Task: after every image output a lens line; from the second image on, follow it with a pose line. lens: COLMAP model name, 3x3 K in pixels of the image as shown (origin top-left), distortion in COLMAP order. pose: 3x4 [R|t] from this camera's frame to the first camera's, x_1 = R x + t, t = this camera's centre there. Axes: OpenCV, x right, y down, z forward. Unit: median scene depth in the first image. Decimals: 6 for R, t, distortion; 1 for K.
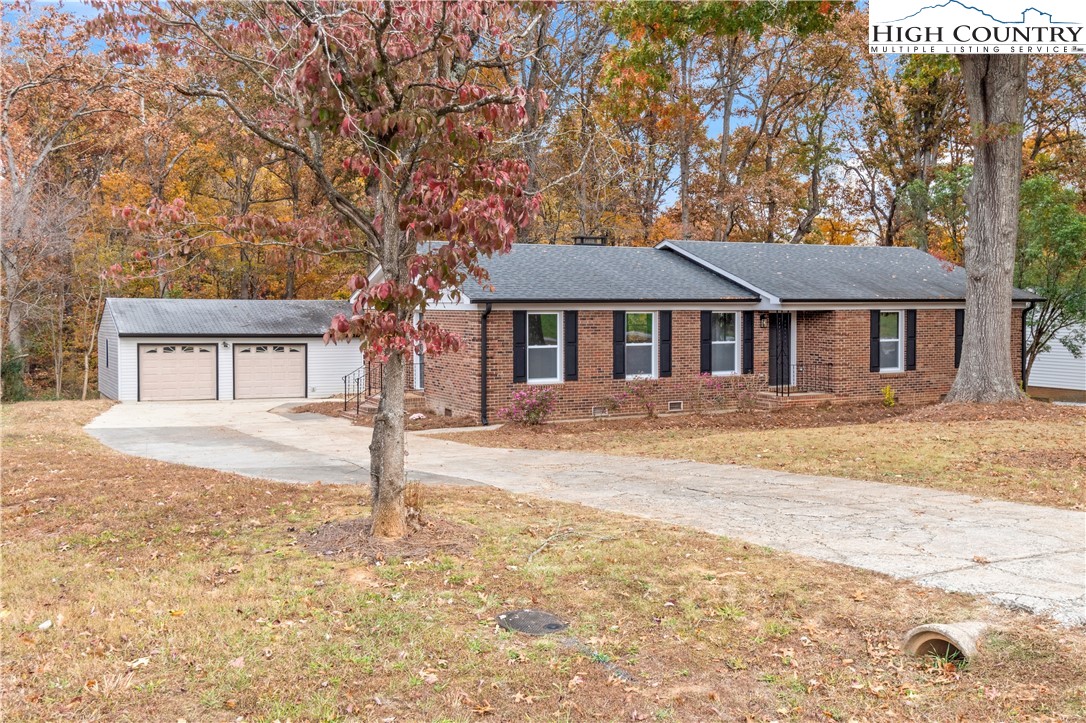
lens RADIAL K [[1019.8, 0, 540.7], [0, 1019.8, 326.6], [0, 0, 1]] dist [0.004930, -0.000499]
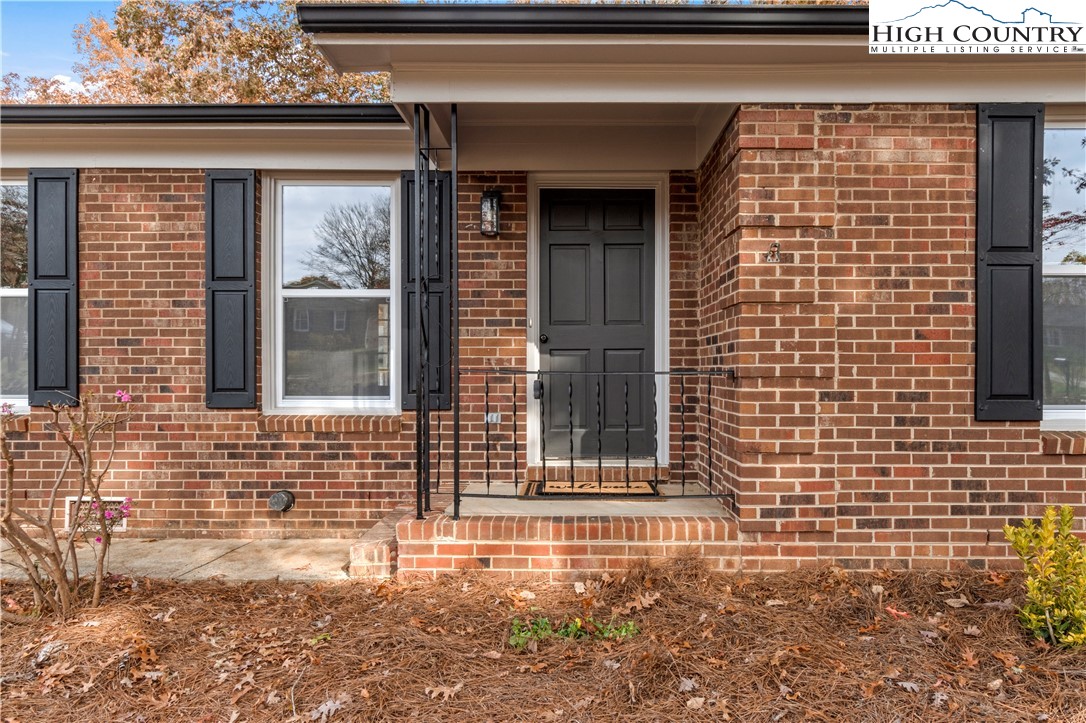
lens RADIAL K [[681.2, 0, 571.3], [0, 681.2, 365.9], [0, 0, 1]] dist [-0.002739, -0.000626]
pose [[0.888418, 0.005188, -0.459005, 0.327457], [-0.012668, 0.999832, -0.013219, 0.038045], [0.458860, 0.017558, 0.888335, 0.884004]]
